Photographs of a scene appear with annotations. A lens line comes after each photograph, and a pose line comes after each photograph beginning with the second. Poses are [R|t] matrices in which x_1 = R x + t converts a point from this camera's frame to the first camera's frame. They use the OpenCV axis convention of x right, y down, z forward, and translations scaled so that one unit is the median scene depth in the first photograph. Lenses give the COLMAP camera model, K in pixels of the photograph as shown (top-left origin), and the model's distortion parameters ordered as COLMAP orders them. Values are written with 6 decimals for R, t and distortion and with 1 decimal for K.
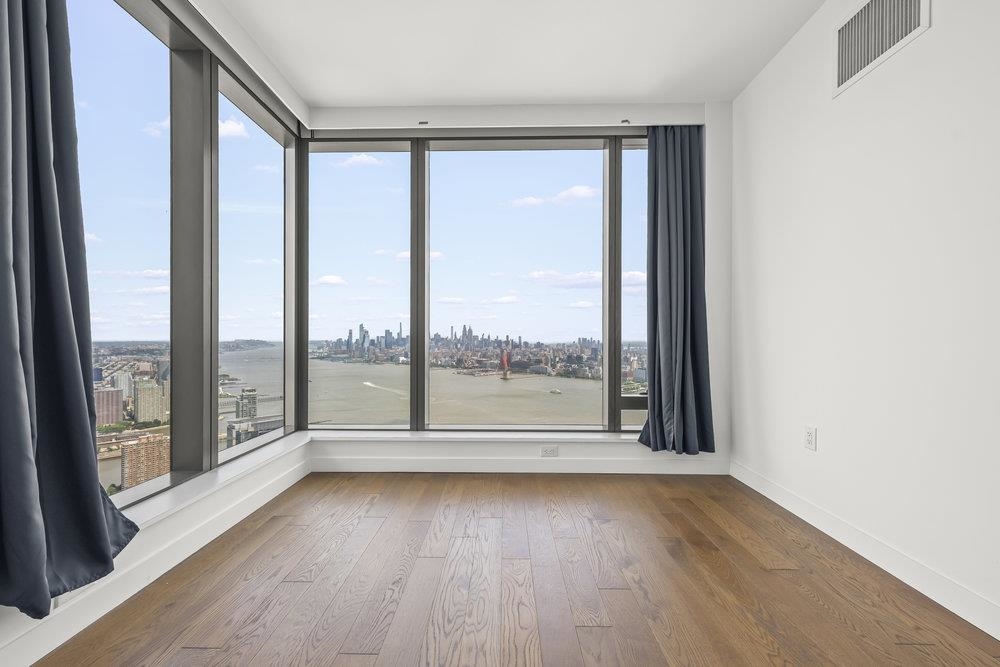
lens RADIAL K [[397.1, 0, 500.0], [0, 397.1, 333.5], [0, 0, 1]] dist [0.001879, 0.000413]
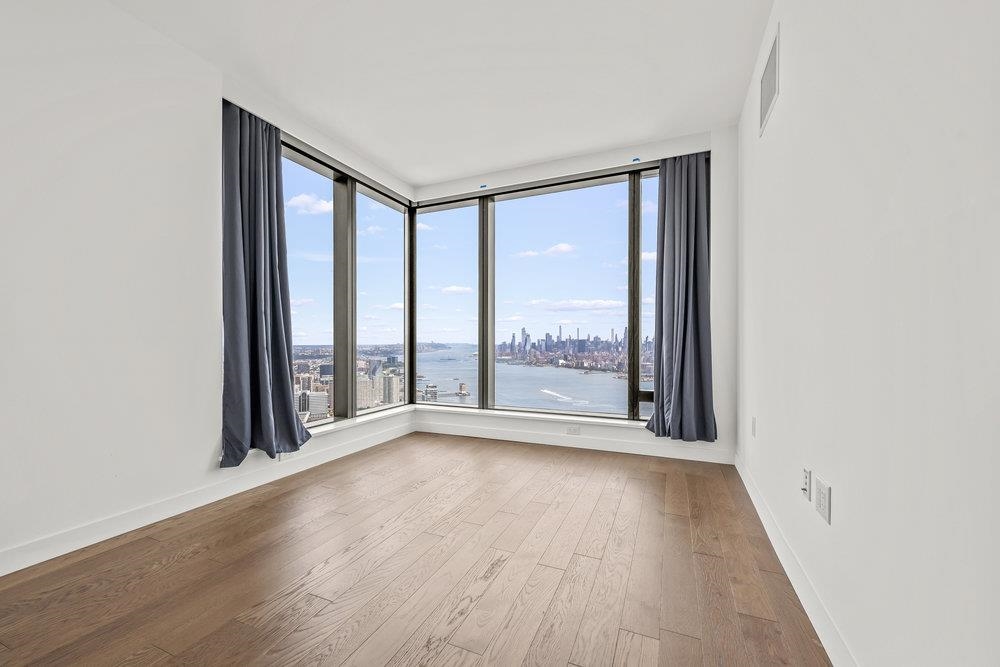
lens RADIAL K [[397.1, 0, 500.0], [0, 397.1, 333.5], [0, 0, 1]] dist [0.001879, 0.000413]
pose [[0.924199, -0.010226, -0.381775, 0.398311], [0.007306, 0.999932, -0.009098, -0.003332], [0.381842, 0.005619, 0.924211, -0.266477]]
